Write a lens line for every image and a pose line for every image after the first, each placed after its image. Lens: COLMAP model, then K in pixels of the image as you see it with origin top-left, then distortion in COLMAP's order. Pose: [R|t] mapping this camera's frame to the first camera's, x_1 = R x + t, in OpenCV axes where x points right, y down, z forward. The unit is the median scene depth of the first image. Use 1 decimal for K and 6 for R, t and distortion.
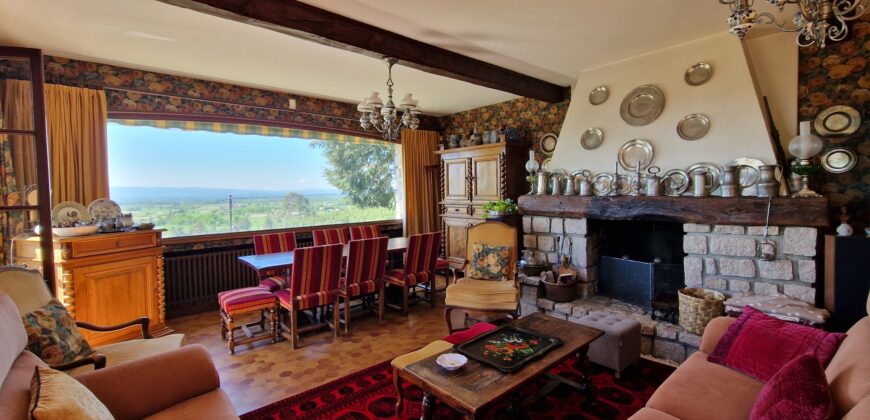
lens RADIAL K [[368.0, 0, 442.4], [0, 368.0, 202.4], [0, 0, 1]] dist [0.000572, -0.000563]
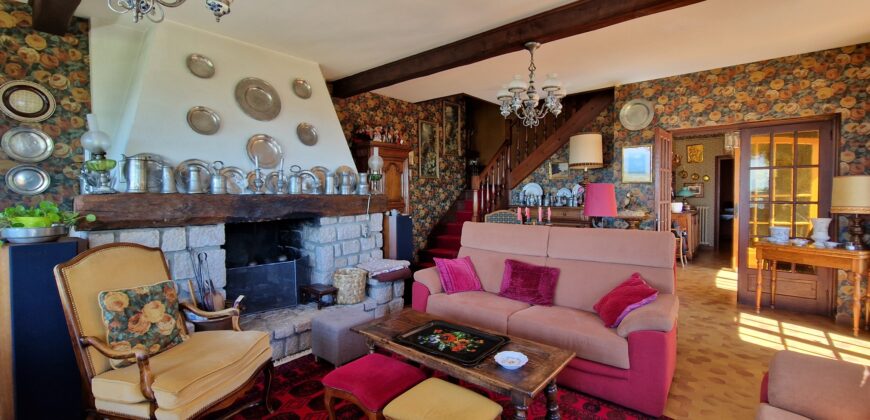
lens RADIAL K [[368.0, 0, 442.4], [0, 368.0, 202.4], [0, 0, 1]] dist [0.000572, -0.000563]
pose [[-0.141322, -0.007555, 0.989935, -0.546633], [0.040556, 0.999087, 0.013415, 0.008759], [-0.989133, 0.042044, -0.140886, 0.809232]]
